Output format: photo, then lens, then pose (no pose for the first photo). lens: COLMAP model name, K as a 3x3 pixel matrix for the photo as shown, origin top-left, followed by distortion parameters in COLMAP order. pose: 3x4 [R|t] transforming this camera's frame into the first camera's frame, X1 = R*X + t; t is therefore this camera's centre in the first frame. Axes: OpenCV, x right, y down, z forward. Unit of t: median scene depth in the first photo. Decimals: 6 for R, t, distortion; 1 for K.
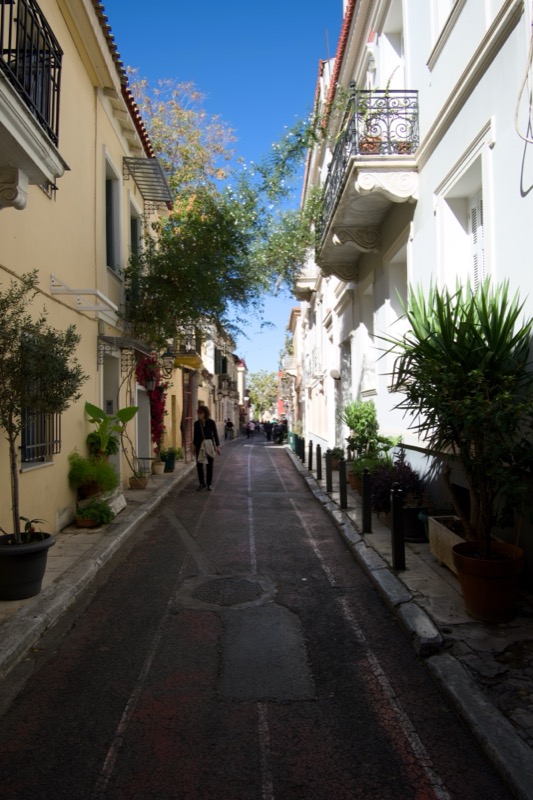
lens RADIAL K [[549.6, 0, 267.0], [0, 549.6, 415.8], [0, 0, 1]] dist [-0.006070, -0.000700]
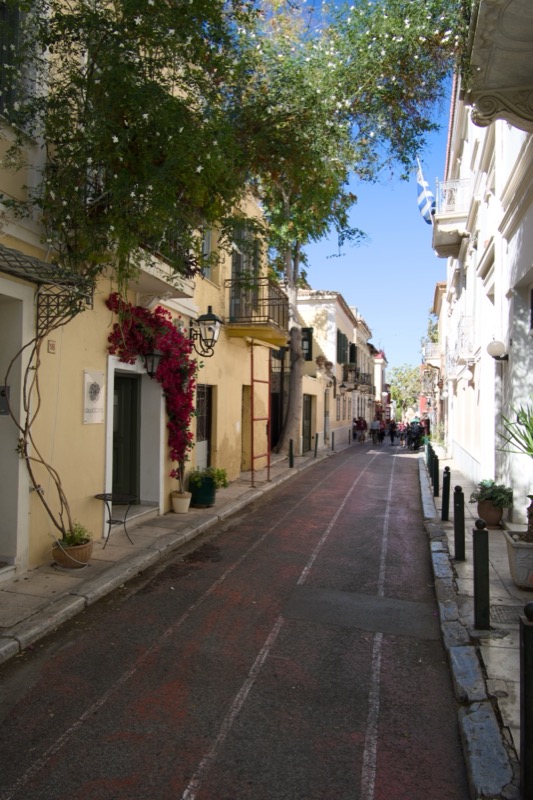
lens RADIAL K [[549.6, 0, 267.0], [0, 549.6, 415.8], [0, 0, 1]] dist [-0.006070, -0.000700]
pose [[0.966434, 0.032046, -0.254907, 0.017539], [-0.029557, 0.999471, 0.013590, -0.004208], [0.255208, -0.005599, 0.966870, 0.166336]]
